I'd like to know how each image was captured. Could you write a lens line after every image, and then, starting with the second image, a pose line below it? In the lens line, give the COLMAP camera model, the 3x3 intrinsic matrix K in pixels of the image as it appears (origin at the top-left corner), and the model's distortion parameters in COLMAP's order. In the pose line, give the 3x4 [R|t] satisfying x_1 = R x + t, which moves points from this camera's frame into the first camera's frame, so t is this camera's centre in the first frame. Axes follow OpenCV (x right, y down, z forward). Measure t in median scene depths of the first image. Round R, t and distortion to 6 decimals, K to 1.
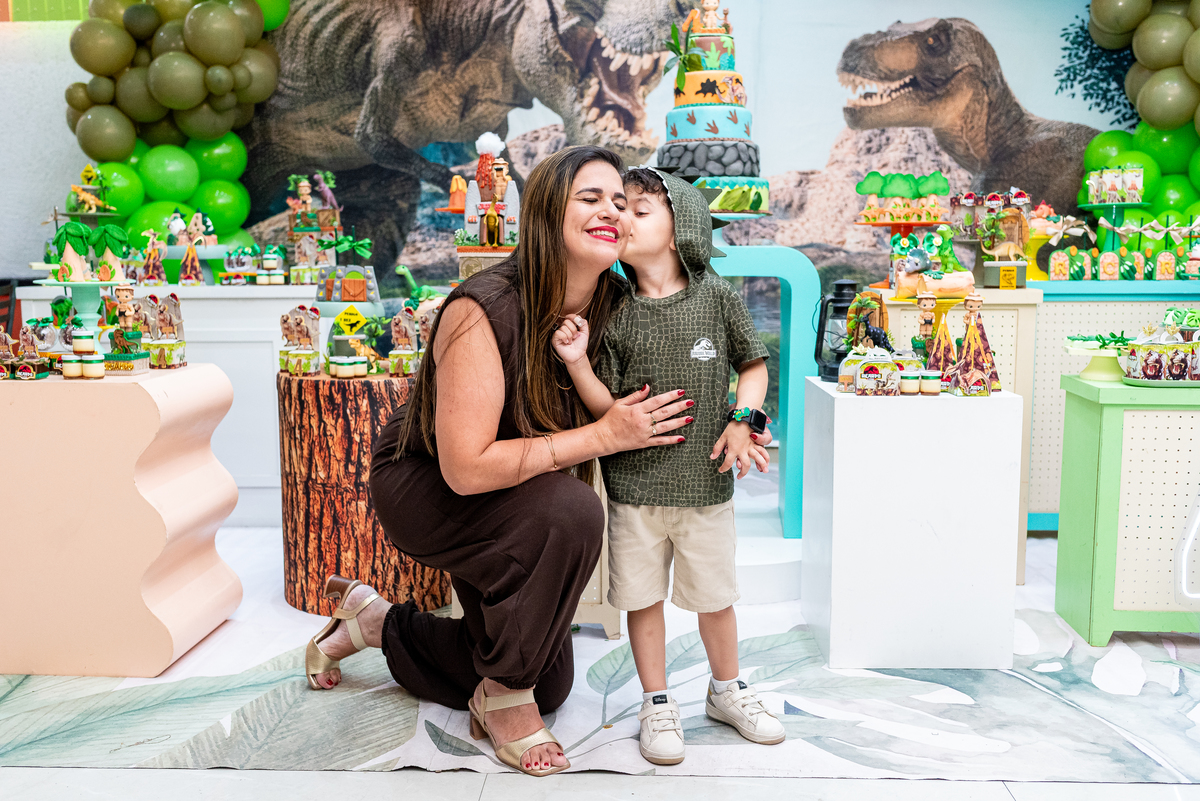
lens RADIAL K [[1157.1, 0, 600.0], [0, 1157.1, 400.5], [0, 0, 1]] dist [0.010233, 0.003052]
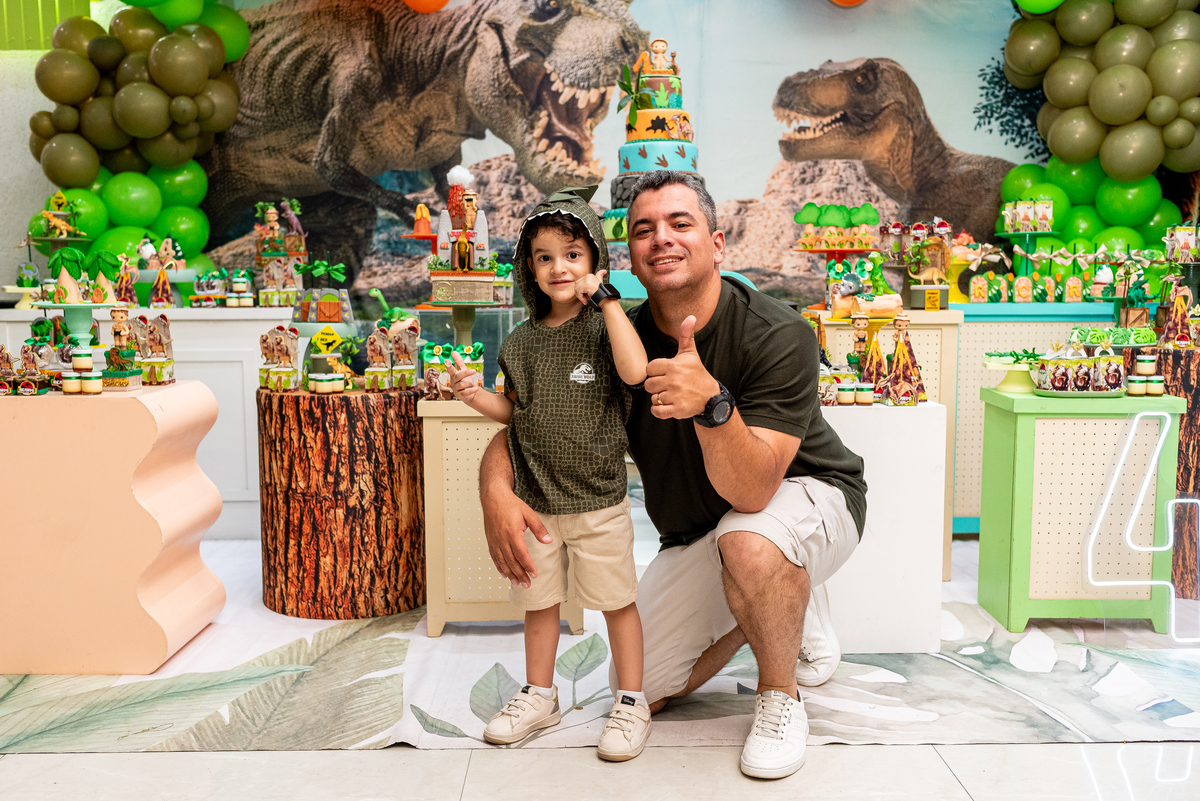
lens RADIAL K [[1157.1, 0, 600.0], [0, 1157.1, 400.5], [0, 0, 1]] dist [0.010233, 0.003052]
pose [[0.998393, -0.005109, 0.056440, -0.021181], [0.006252, 0.999779, -0.020092, 0.008053], [-0.056325, 0.020412, 0.998204, -0.064984]]
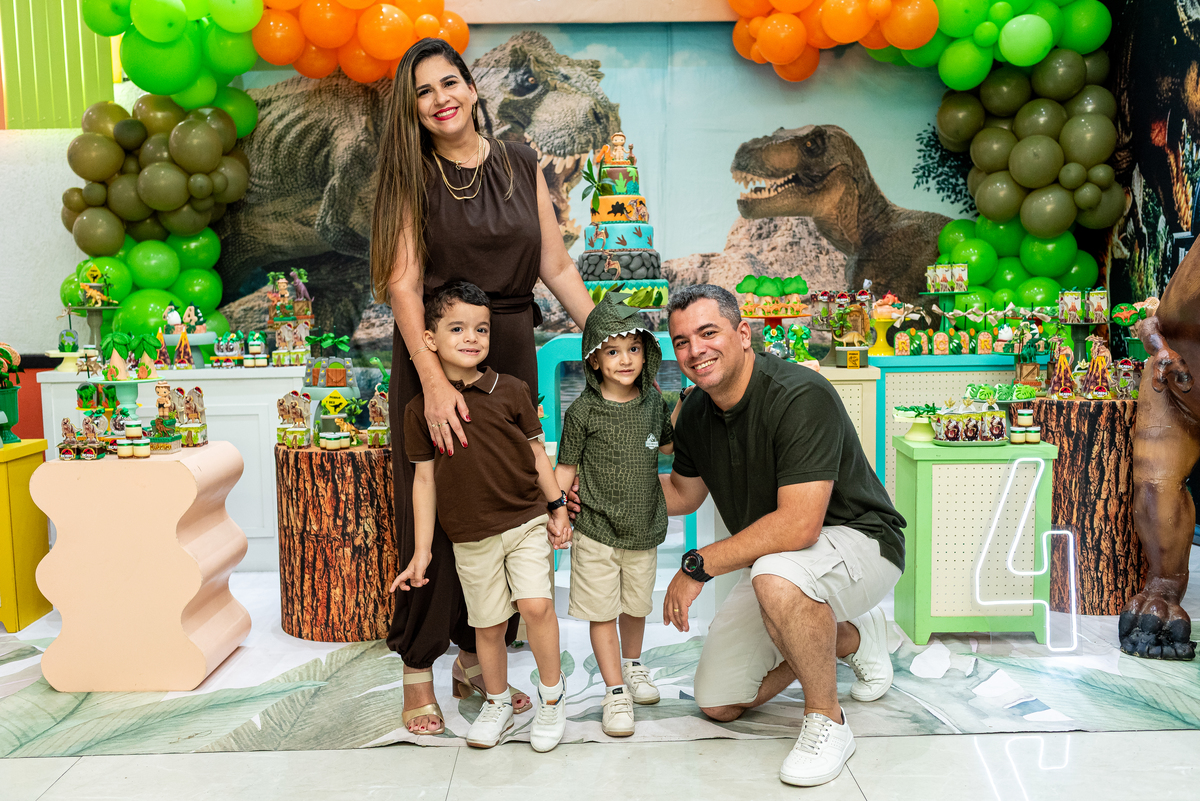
lens RADIAL K [[1157.1, 0, 600.0], [0, 1157.1, 400.5], [0, 0, 1]] dist [0.010233, 0.003052]
pose [[0.998040, -0.017839, 0.059983, -0.003985], [0.019778, 0.999295, -0.031898, -0.022020], [-0.059372, 0.033022, 0.997690, -0.221933]]
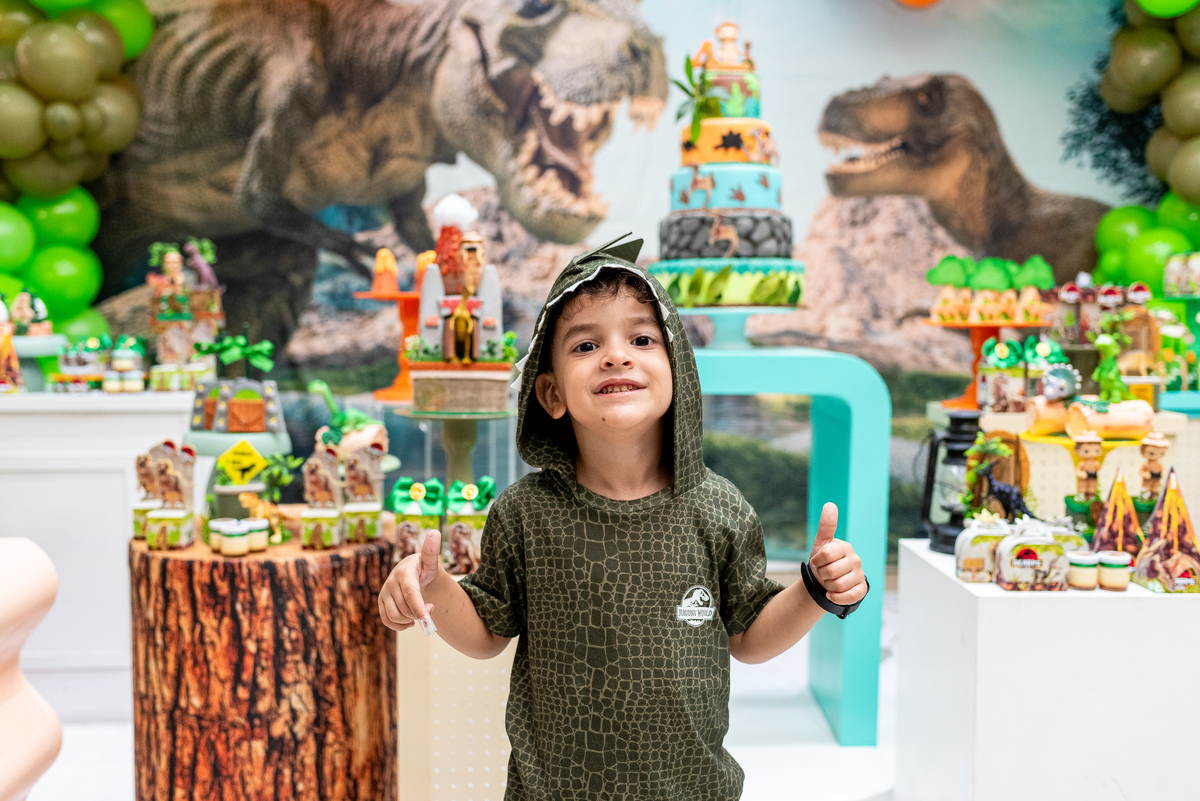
lens RADIAL K [[1162.4, 0, 600.0], [0, 1162.4, 400.5], [0, 0, 1]] dist [0.007871, 0.008532]
pose [[0.994225, 0.000084, 0.107314, -0.066761], [0.005587, 0.998603, -0.052541, -0.058190], [-0.107168, 0.052837, 0.992836, 0.248253]]
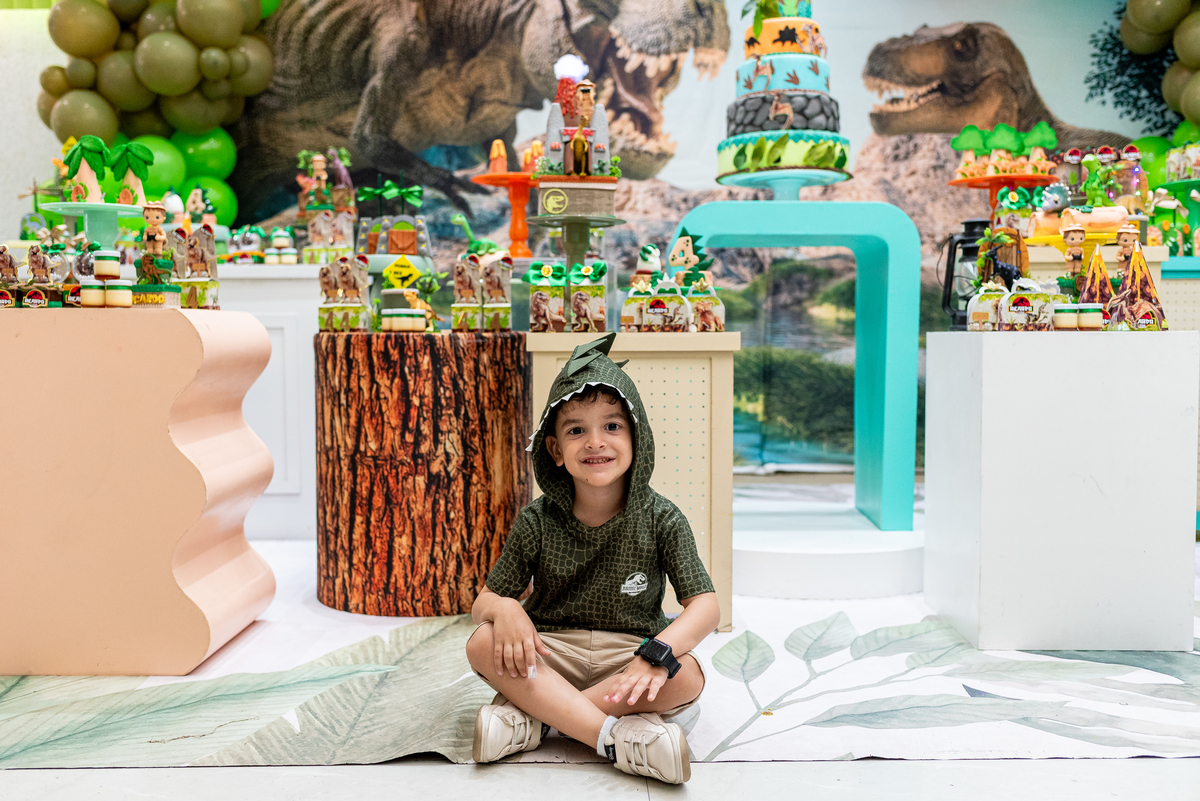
lens RADIAL K [[1157.1, 0, 600.0], [0, 1157.1, 400.5], [0, 0, 1]] dist [0.010233, 0.003052]
pose [[0.998085, -0.001481, 0.061832, -0.102281], [0.006118, 0.997174, -0.074878, 0.077791], [-0.061547, 0.075113, 0.995274, 0.113055]]
